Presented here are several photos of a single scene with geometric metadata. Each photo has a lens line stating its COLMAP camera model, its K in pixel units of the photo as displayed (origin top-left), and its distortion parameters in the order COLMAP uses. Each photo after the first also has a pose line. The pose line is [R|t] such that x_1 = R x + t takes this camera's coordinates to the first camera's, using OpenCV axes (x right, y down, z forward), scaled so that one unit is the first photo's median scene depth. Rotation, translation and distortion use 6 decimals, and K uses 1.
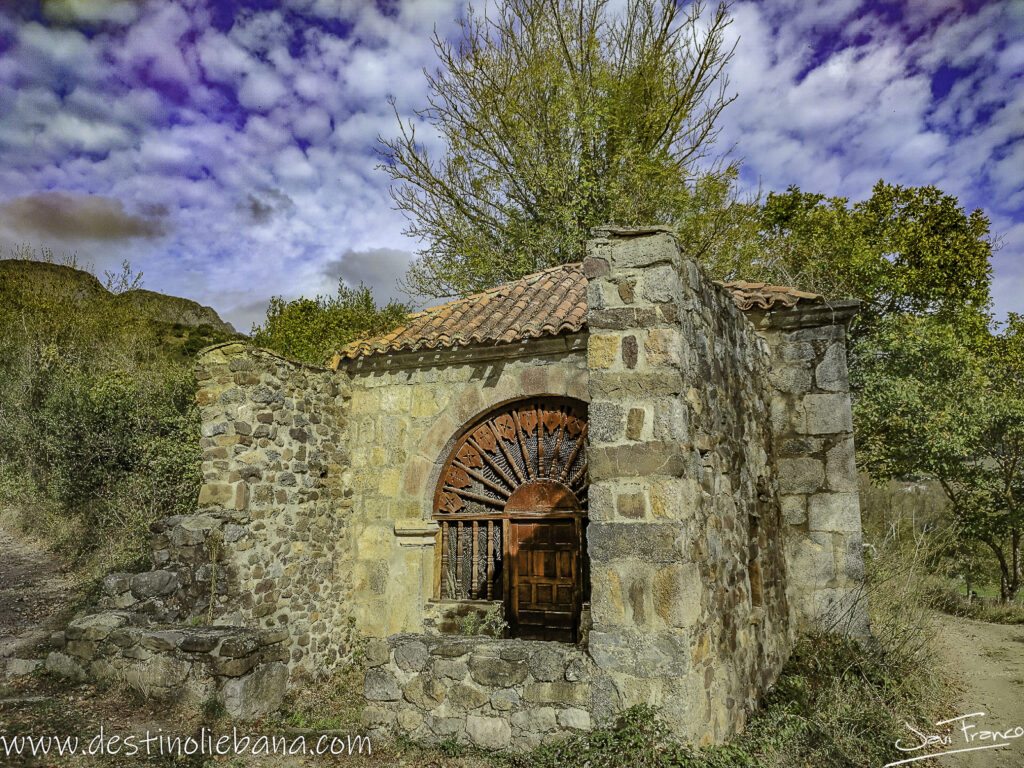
lens RADIAL K [[733.4, 0, 504.1], [0, 733.4, 378.3], [0, 0, 1]] dist [0.018715, -0.003865]
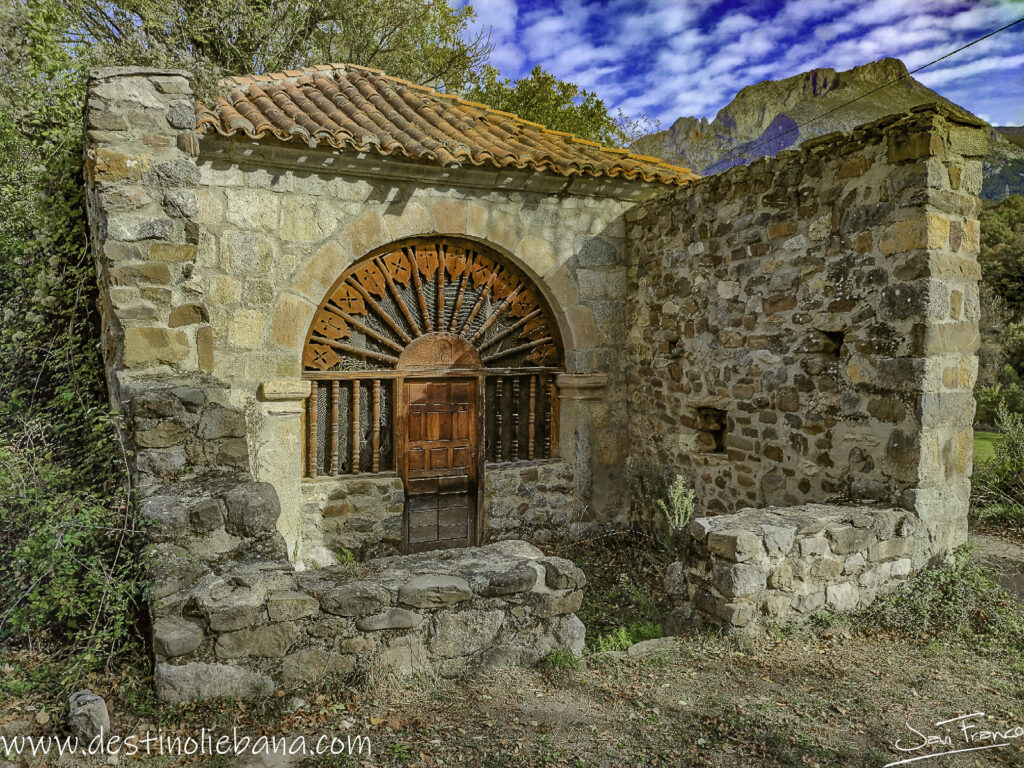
lens RADIAL K [[733.4, 0, 504.1], [0, 733.4, 378.3], [0, 0, 1]] dist [0.018715, -0.003865]
pose [[0.678298, -0.013028, 0.734671, -0.523951], [-0.143104, 0.978355, 0.149472, 0.048863], [-0.720717, -0.206521, 0.661752, 0.352778]]
